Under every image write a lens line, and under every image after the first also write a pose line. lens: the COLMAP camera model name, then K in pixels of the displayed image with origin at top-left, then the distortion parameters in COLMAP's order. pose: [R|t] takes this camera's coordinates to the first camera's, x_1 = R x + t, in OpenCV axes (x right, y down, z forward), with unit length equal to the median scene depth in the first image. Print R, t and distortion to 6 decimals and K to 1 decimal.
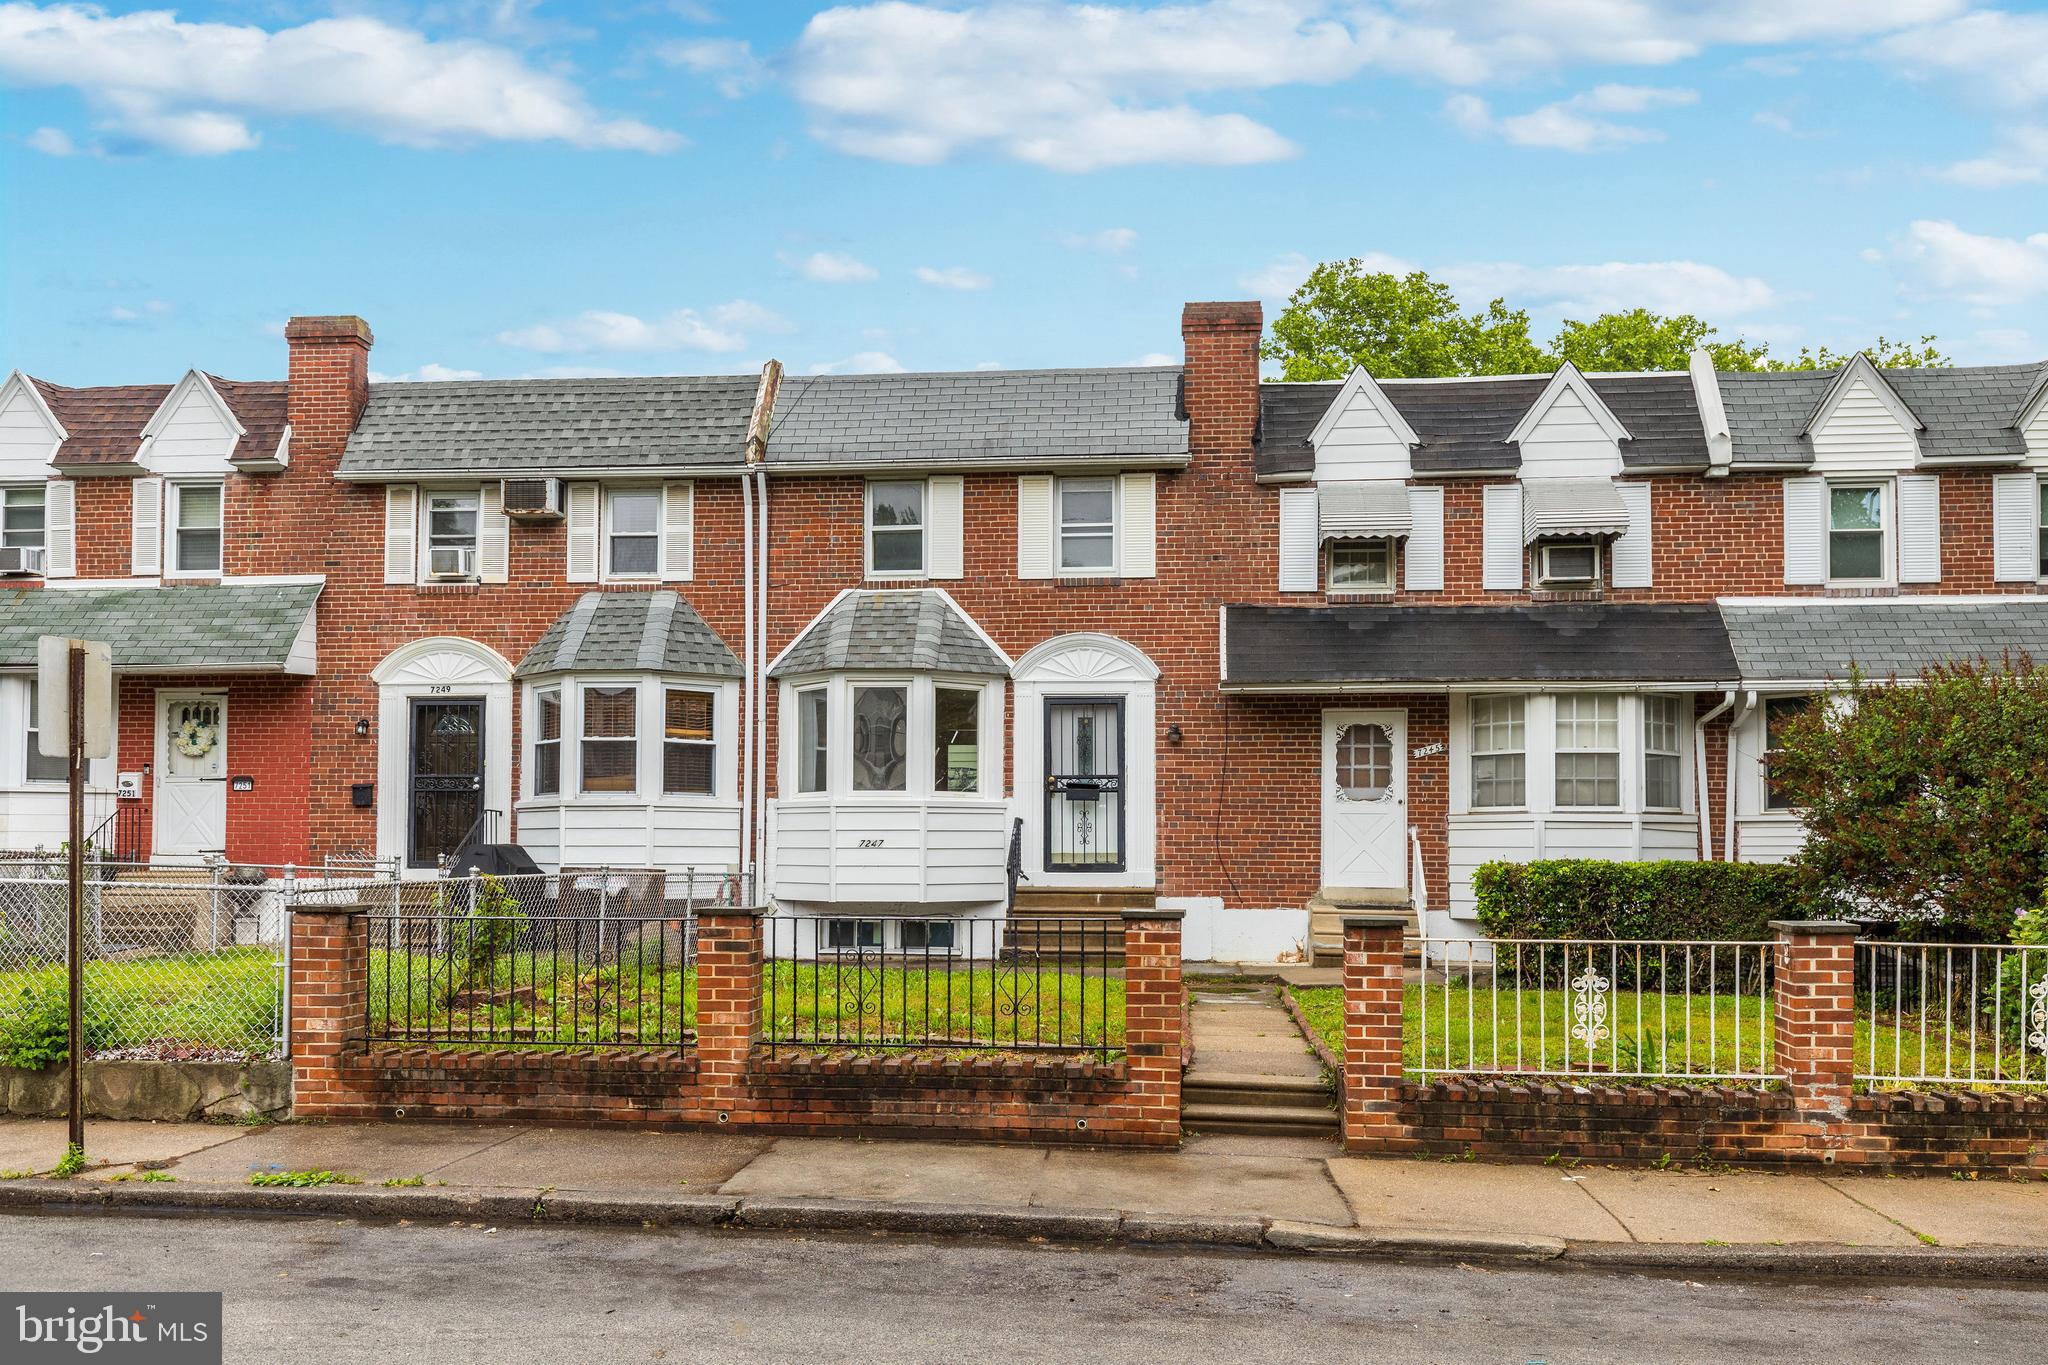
lens RADIAL K [[1609.6, 0, 1024.9], [0, 1609.6, 689.7], [0, 0, 1]] dist [0.001705, 0.004773]
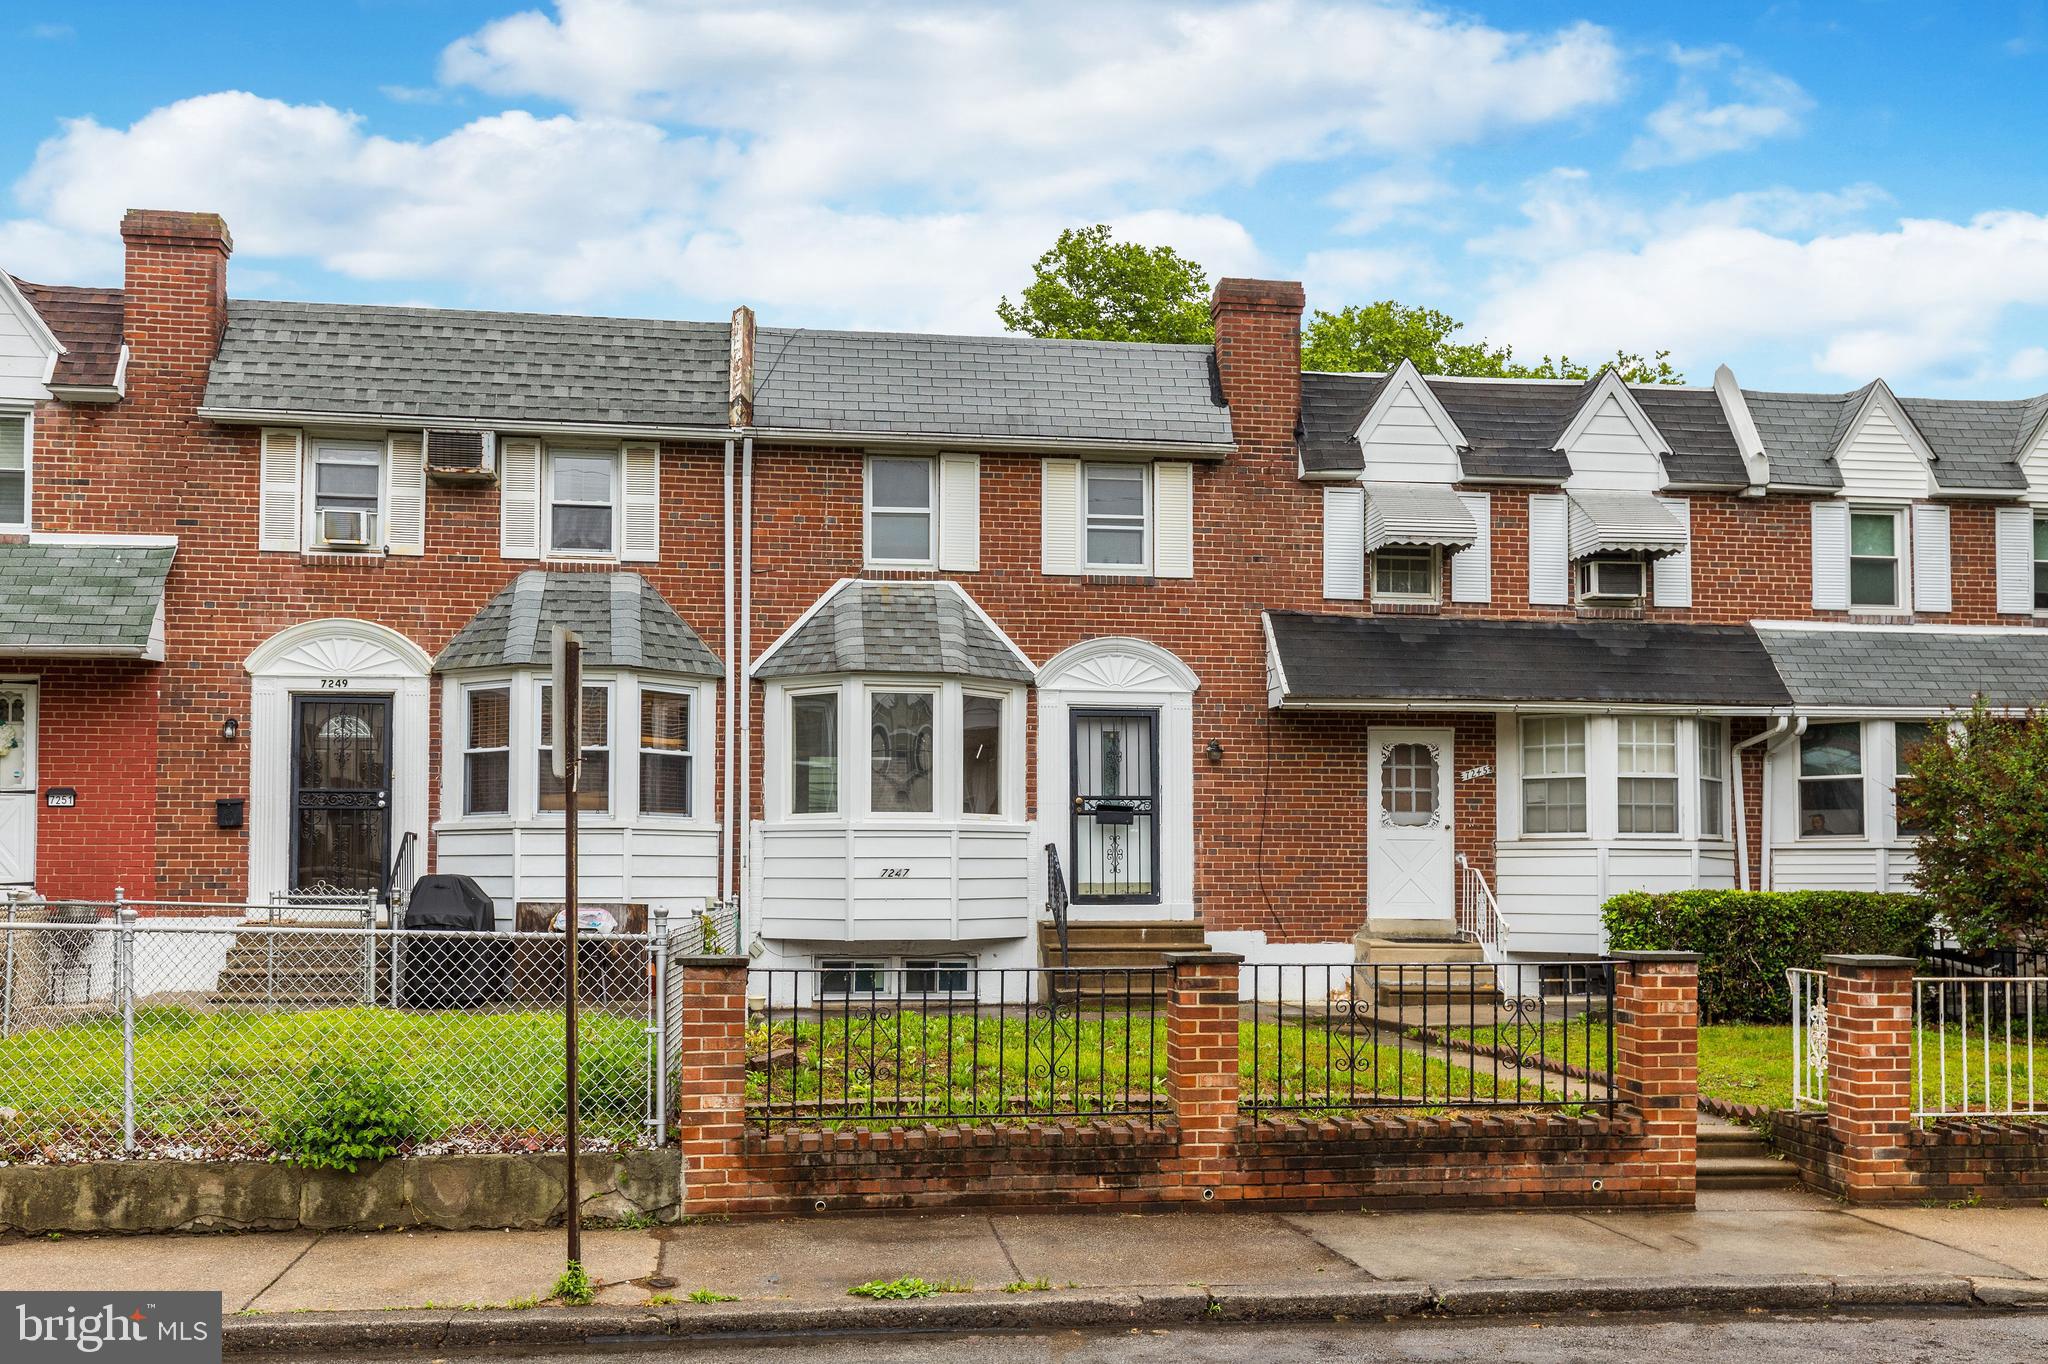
lens RADIAL K [[1816.2, 0, 1023.8], [0, 1816.2, 678.1], [0, 0, 1]] dist [0.008179, -0.003846]
pose [[0.971747, 0.023334, 0.234869, -0.257117], [-0.021744, 0.999720, -0.009356, -0.001925], [-0.235022, 0.003984, 0.971982, 0.029456]]
